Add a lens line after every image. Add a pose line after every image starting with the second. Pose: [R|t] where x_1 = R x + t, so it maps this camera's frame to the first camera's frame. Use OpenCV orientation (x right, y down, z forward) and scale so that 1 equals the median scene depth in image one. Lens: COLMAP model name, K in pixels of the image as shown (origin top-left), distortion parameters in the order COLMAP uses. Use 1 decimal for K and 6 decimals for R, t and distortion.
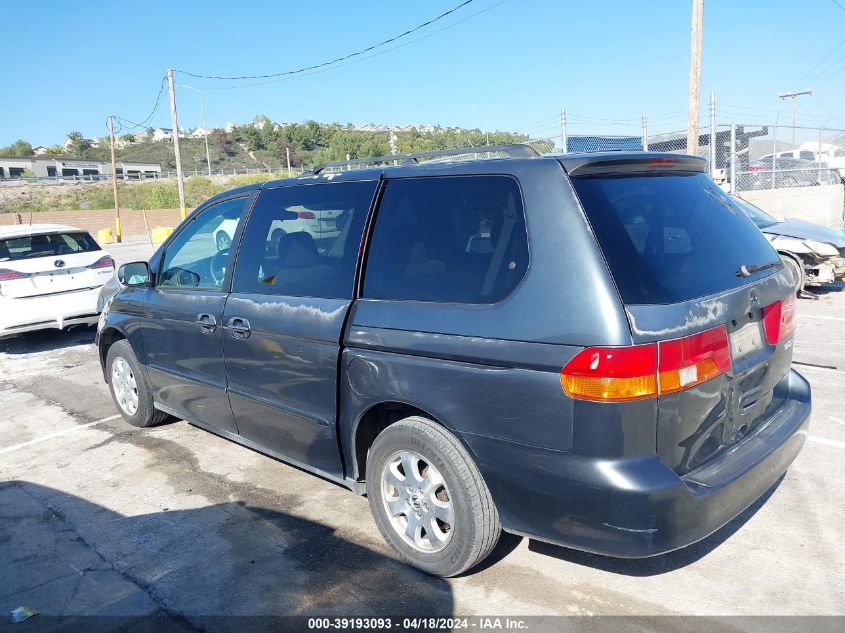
lens RADIAL K [[668.4, 0, 416.2], [0, 668.4, 318.1], [0, 0, 1]] dist [-0.008090, 0.015298]
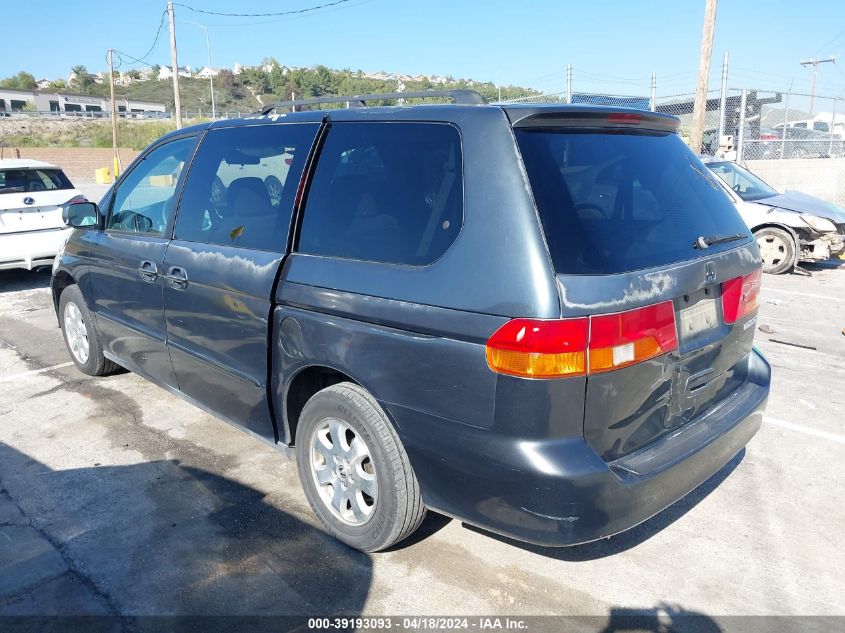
lens RADIAL K [[668.4, 0, 435.1], [0, 668.4, 316.8], [0, 0, 1]] dist [-0.008090, 0.015298]
pose [[0.998851, 0.047334, 0.007556, 0.100949], [-0.047712, 0.996929, 0.062095, -0.006908], [-0.004593, -0.062384, 0.998042, 0.065739]]
